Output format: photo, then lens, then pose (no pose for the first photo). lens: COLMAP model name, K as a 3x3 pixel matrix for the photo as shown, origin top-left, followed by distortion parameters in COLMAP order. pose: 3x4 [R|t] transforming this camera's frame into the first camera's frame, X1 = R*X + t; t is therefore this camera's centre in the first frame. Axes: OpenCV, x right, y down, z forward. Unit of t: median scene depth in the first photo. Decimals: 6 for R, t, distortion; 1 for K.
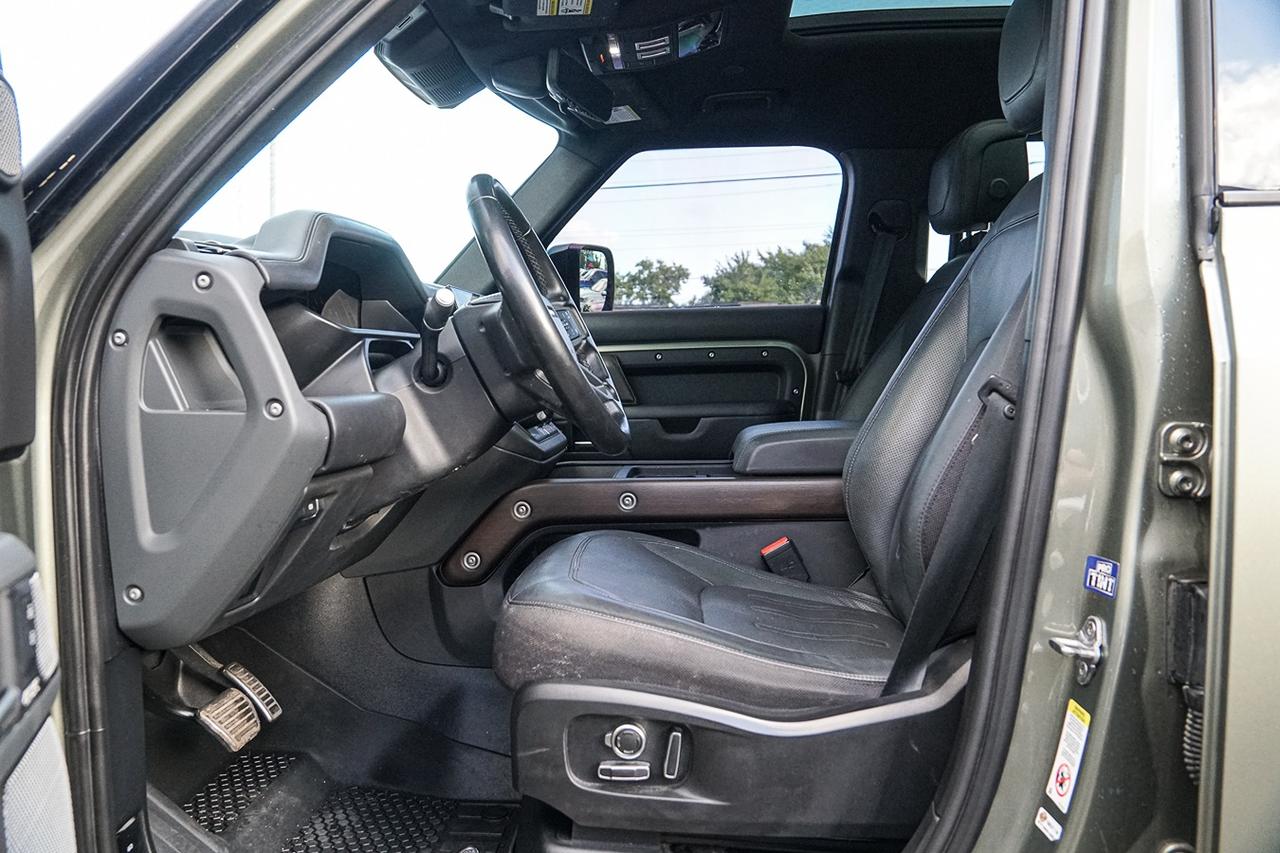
lens RADIAL K [[998.7, 0, 637.2], [0, 998.7, 419.3], [0, 0, 1]] dist [-0.107129, 0.061736]
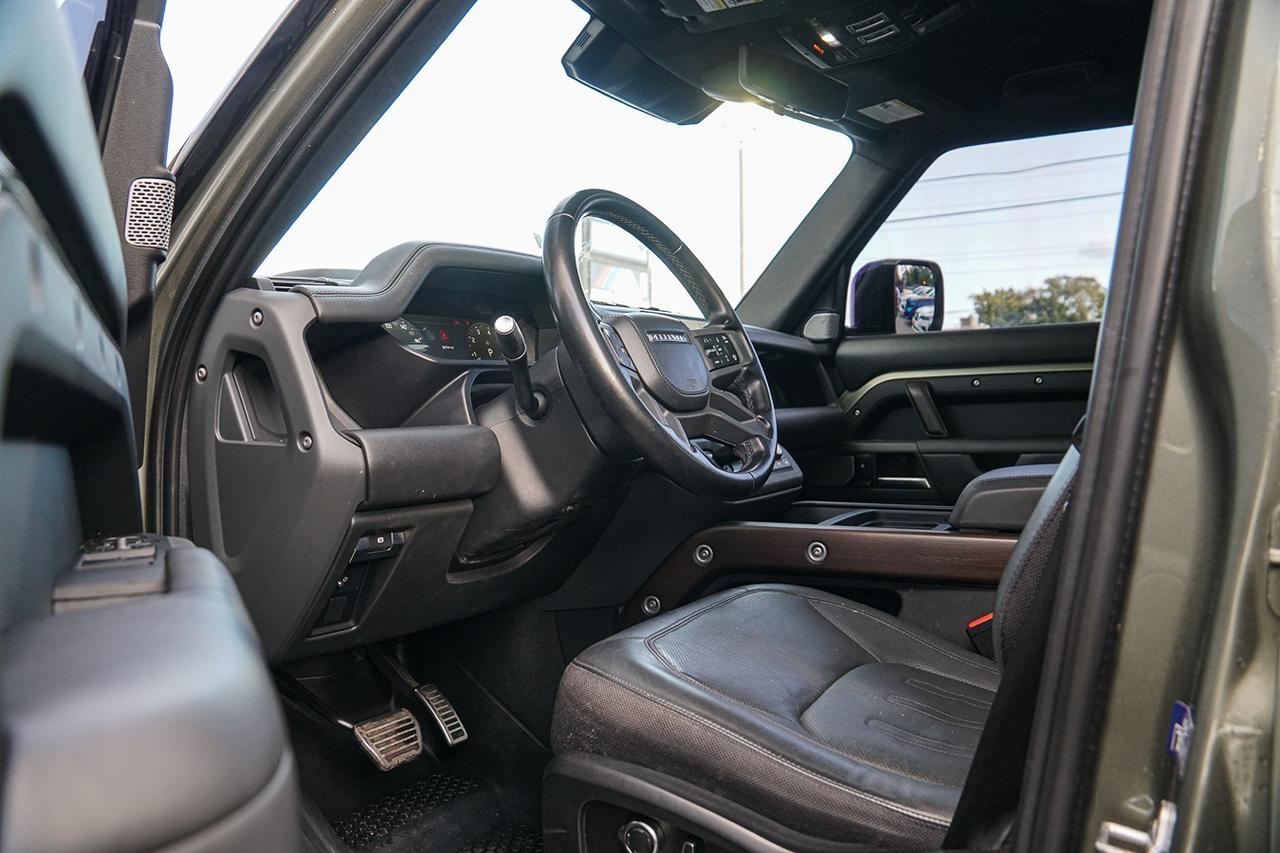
lens RADIAL K [[998.7, 0, 640.1], [0, 998.7, 421.1], [0, 0, 1]] dist [-0.107129, 0.061736]
pose [[0.890795, 0.010417, -0.454286, 0.312799], [-0.020561, 0.999637, -0.017395, -0.016934], [0.453940, 0.024836, 0.890686, 0.202879]]
